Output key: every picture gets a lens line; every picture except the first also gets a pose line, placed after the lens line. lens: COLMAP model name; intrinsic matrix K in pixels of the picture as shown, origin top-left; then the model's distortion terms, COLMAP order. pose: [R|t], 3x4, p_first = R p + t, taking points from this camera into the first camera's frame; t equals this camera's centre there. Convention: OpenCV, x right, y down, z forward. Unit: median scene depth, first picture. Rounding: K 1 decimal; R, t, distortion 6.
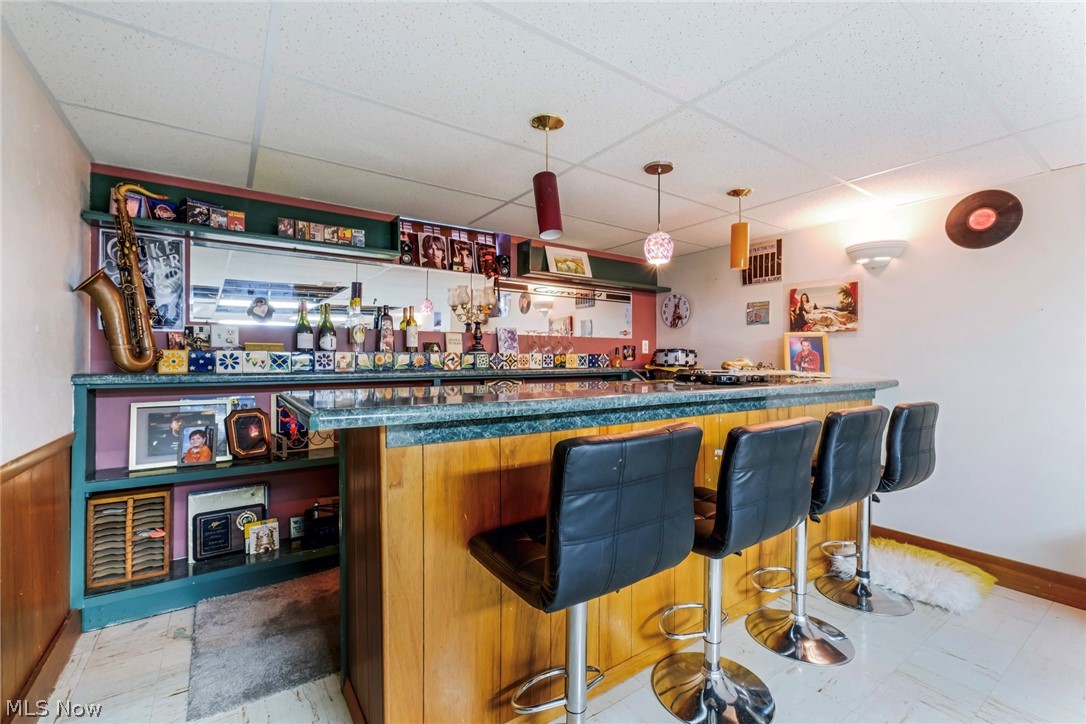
lens RADIAL K [[464.3, 0, 544.3], [0, 464.3, 355.1], [0, 0, 1]] dist [-0.003334, 0.001138]
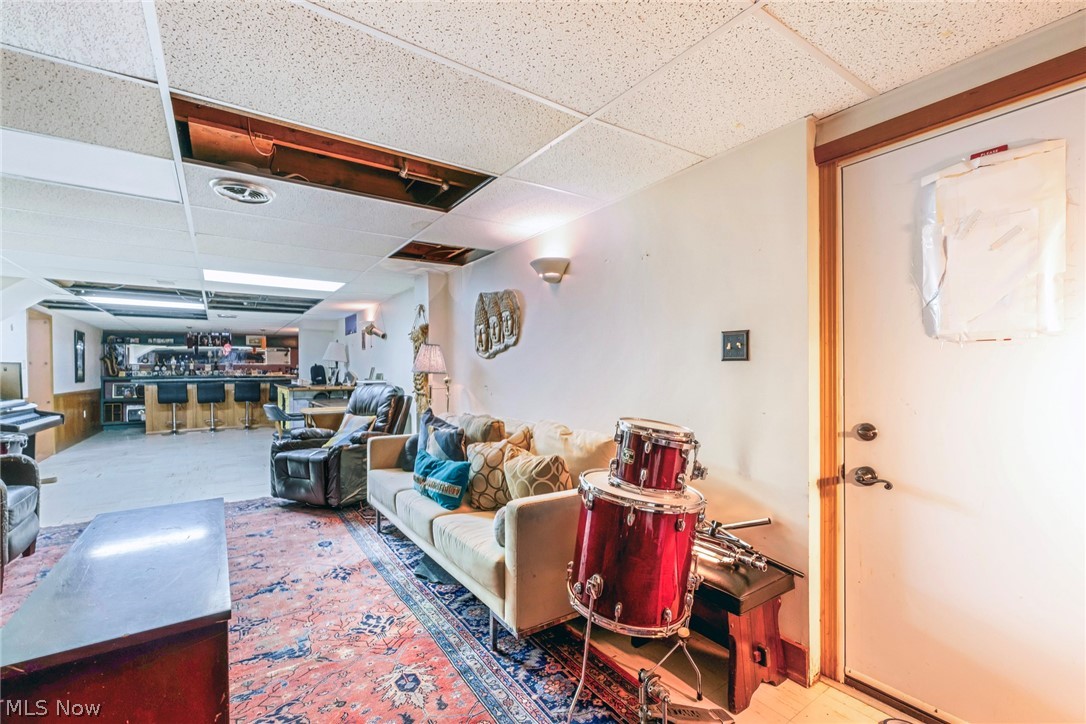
lens RADIAL K [[464.3, 0, 541.7], [0, 464.3, 372.2], [0, 0, 1]] dist [-0.003334, 0.001138]
pose [[0.999683, -0.012105, 0.022074, 2.899992], [0.011787, 0.999826, 0.014477, -0.018507], [-0.022245, -0.014213, 0.999652, -3.276250]]
